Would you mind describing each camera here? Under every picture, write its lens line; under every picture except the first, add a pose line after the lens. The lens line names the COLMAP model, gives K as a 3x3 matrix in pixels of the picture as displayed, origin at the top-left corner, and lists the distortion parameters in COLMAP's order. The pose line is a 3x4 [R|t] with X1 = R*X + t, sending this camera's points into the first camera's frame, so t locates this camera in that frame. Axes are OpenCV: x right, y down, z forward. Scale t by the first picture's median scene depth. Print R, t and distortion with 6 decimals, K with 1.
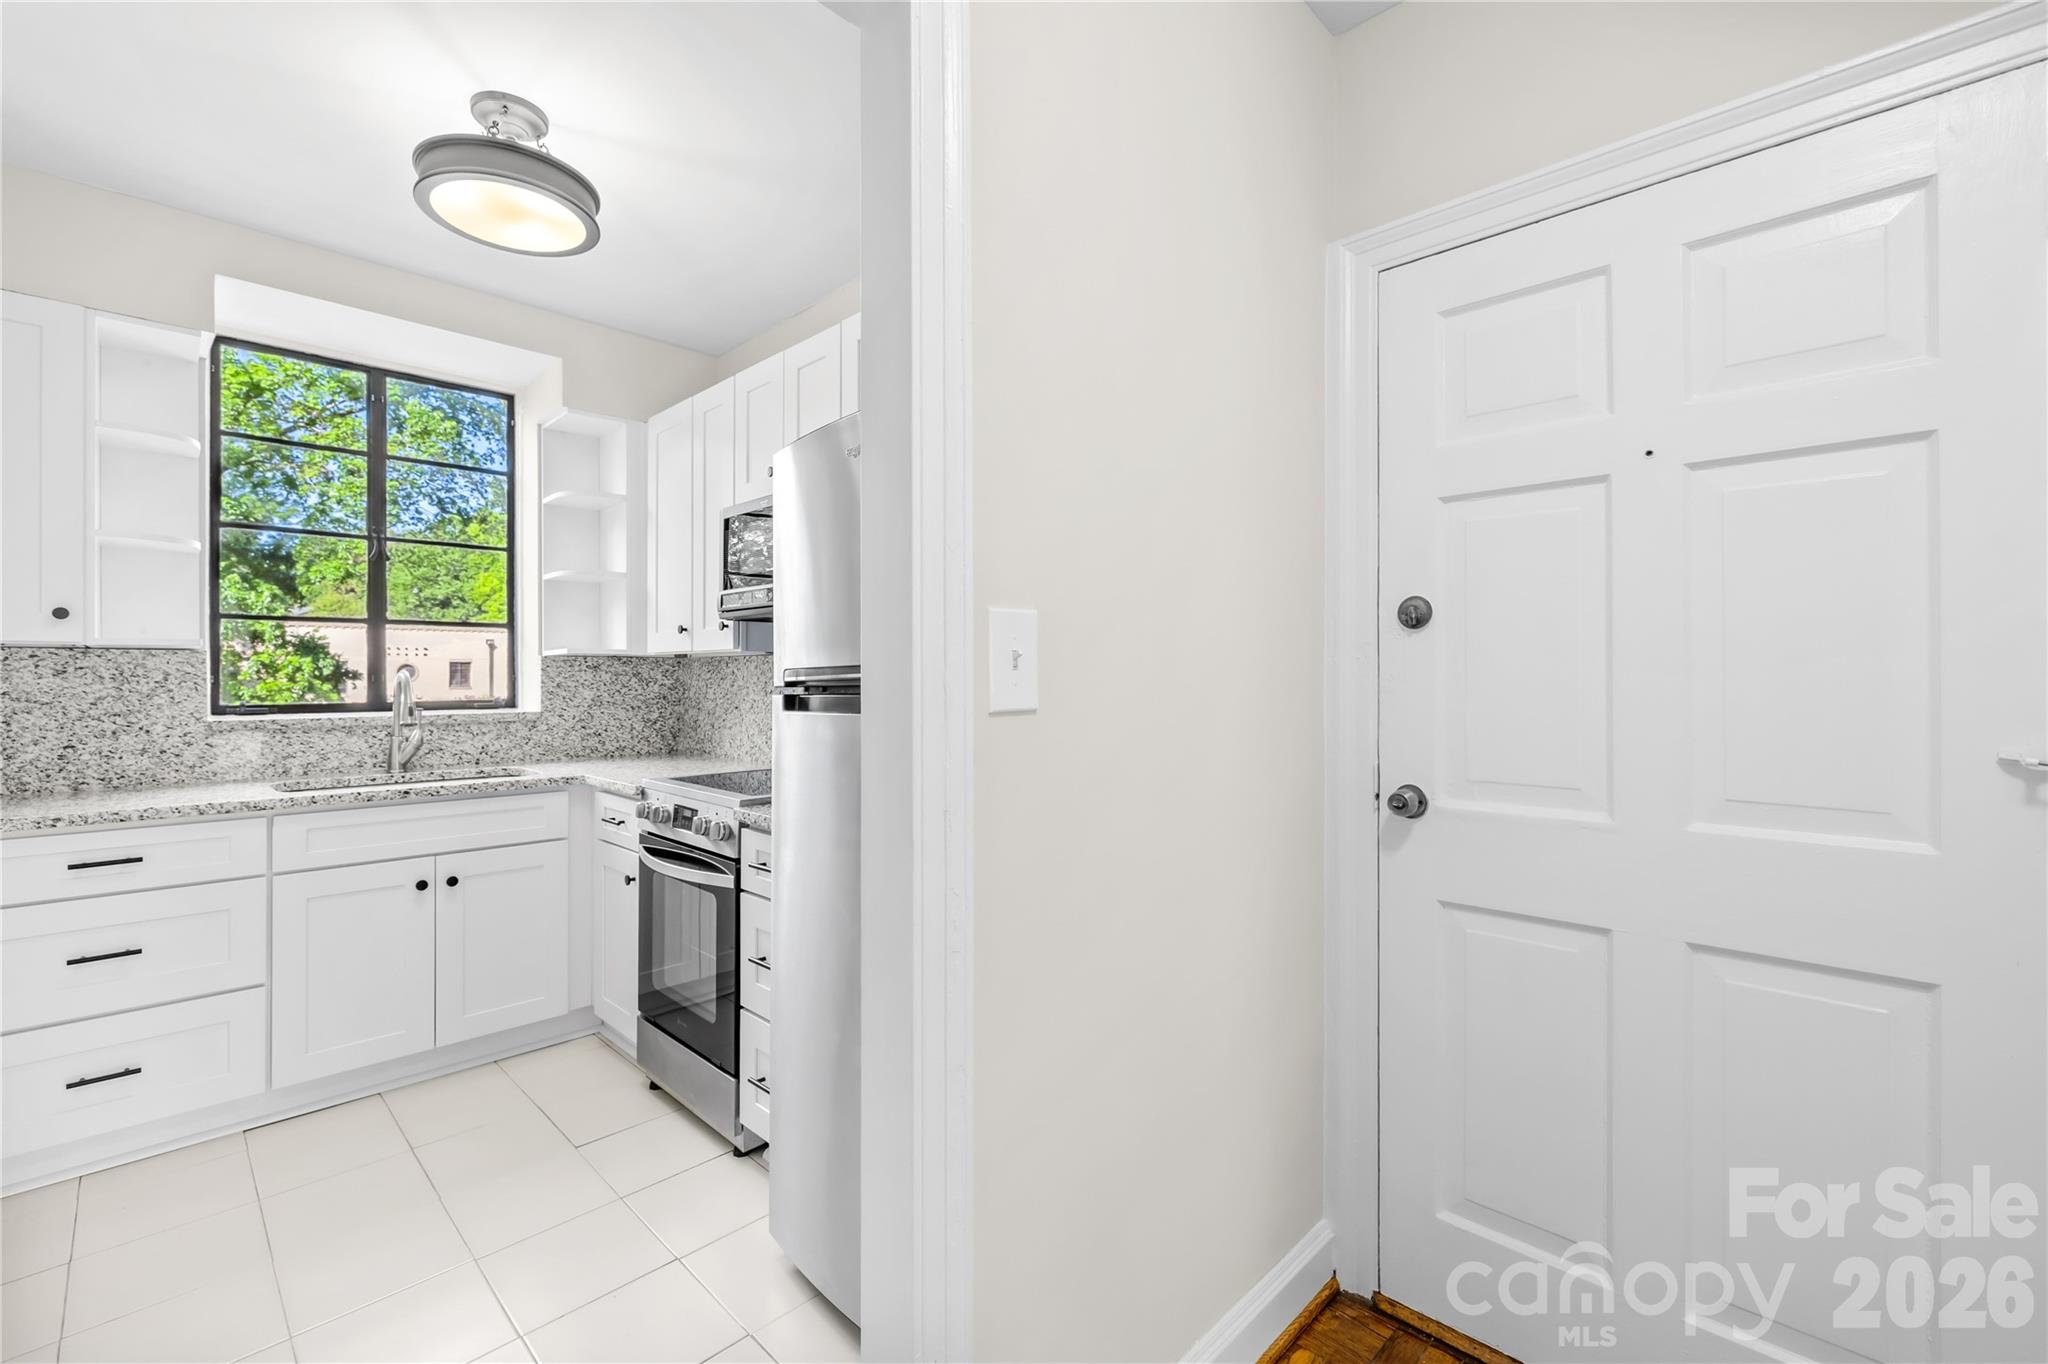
lens RADIAL K [[863.2, 0, 1013.6], [0, 863.2, 664.5], [0, 0, 1]] dist [-0.003814, 0.001525]
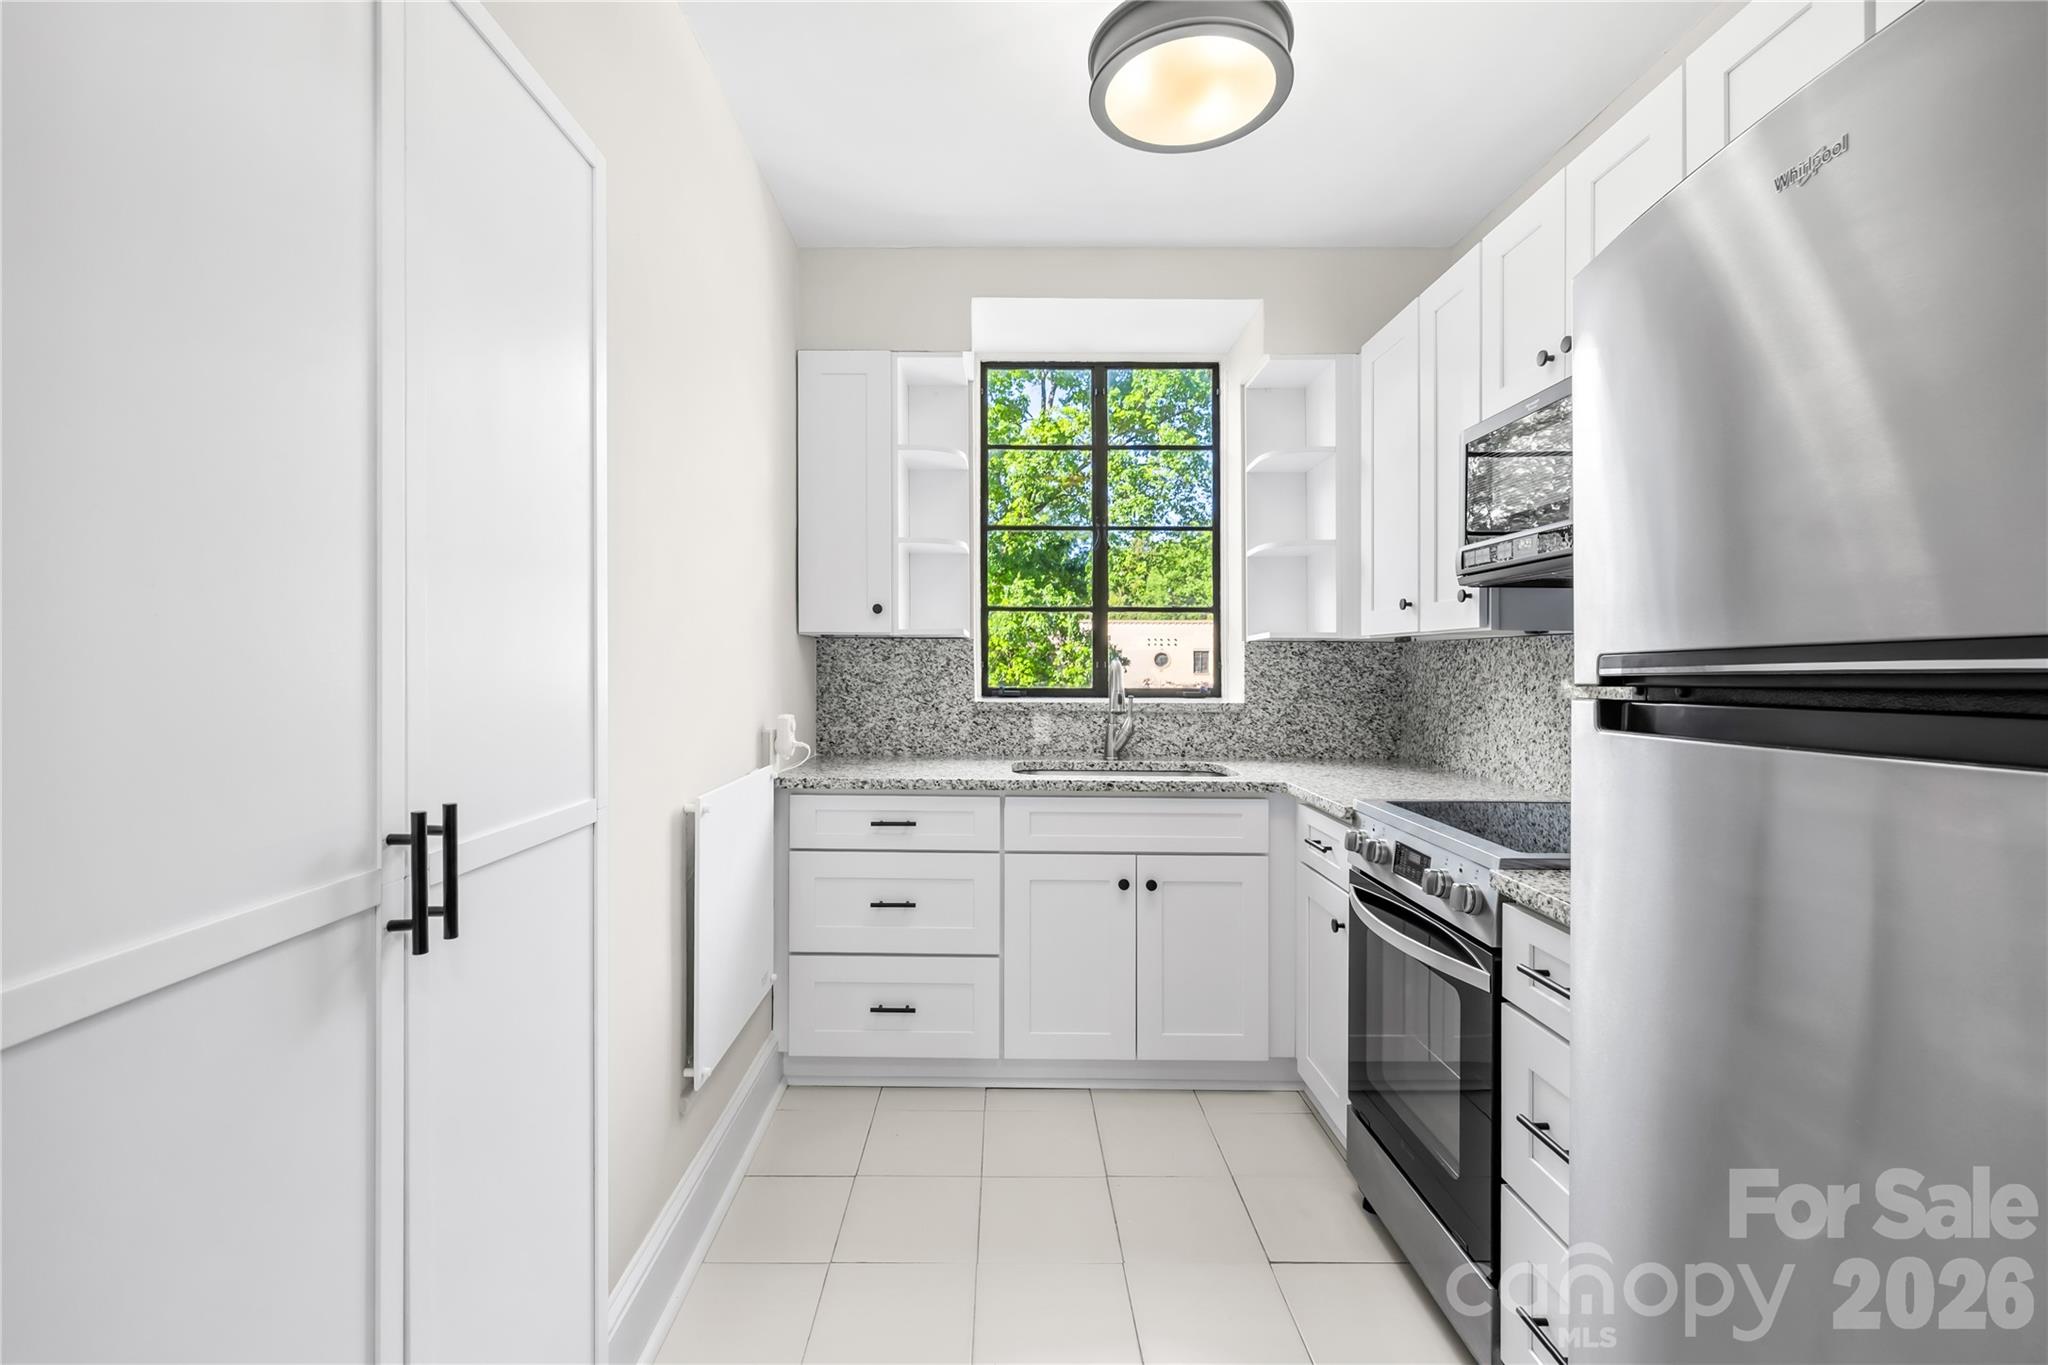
lens RADIAL K [[863.2, 0, 1018.5], [0, 863.2, 658.7], [0, 0, 1]] dist [-0.003814, 0.001525]
pose [[0.709122, 0.002687, -0.705080, -0.099275], [0.002390, 0.999978, 0.006215, 0.002594], [0.705081, -0.006092, 0.709100, 0.242297]]
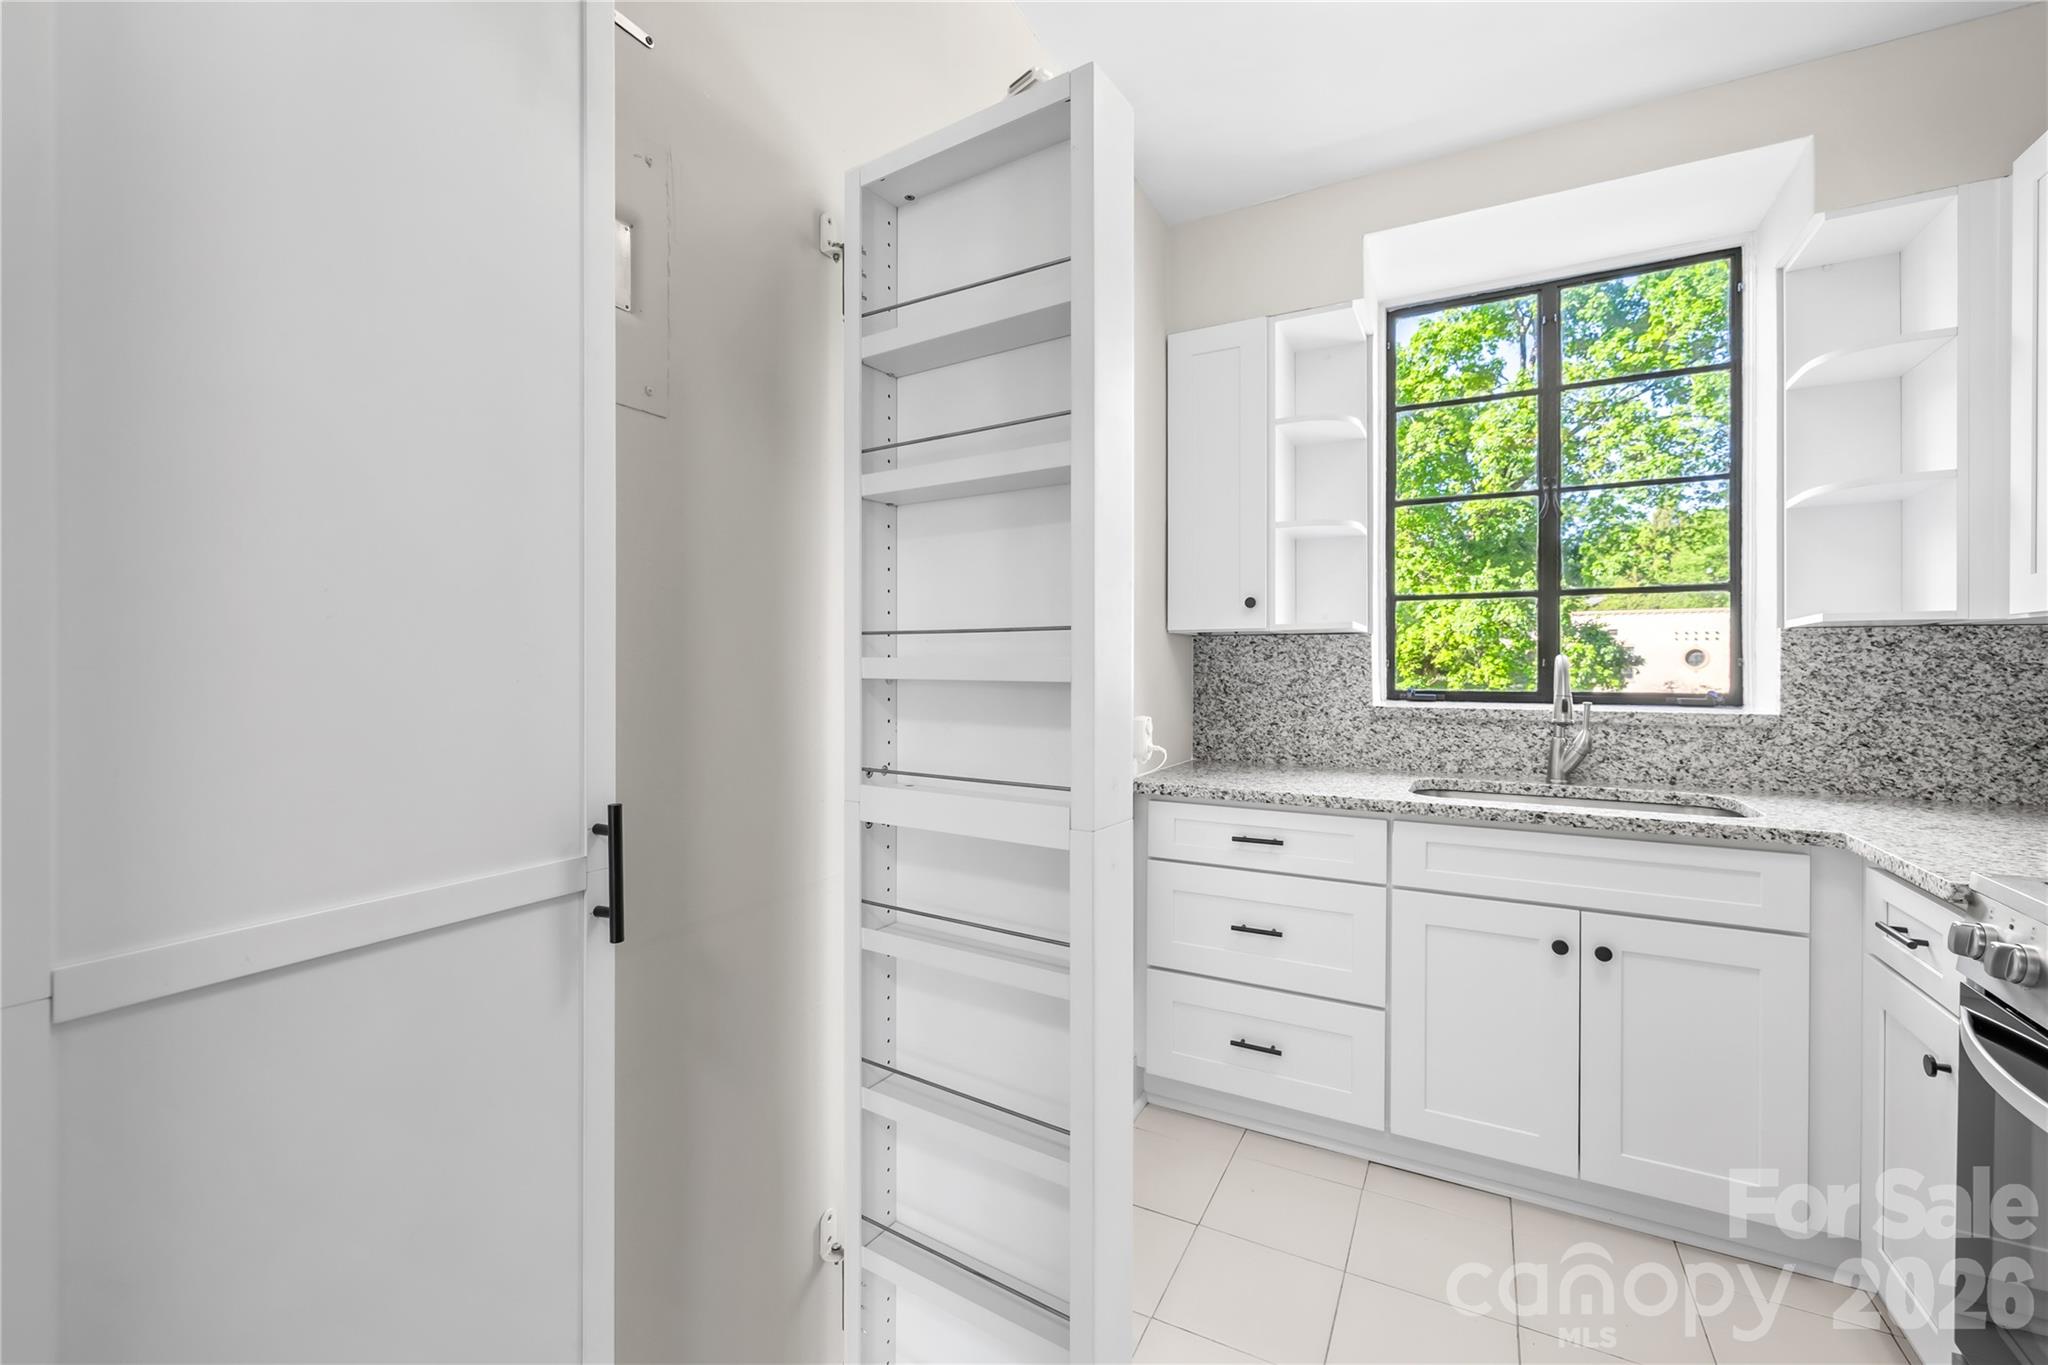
lens RADIAL K [[863.2, 0, 1019.8], [0, 863.2, 670.5], [0, 0, 1]] dist [-0.003814, 0.001525]
pose [[0.278598, 0.009347, -0.960362, -0.115545], [0.011724, 0.999845, 0.013132, 0.008182], [0.960336, -0.014918, 0.278445, 0.353965]]
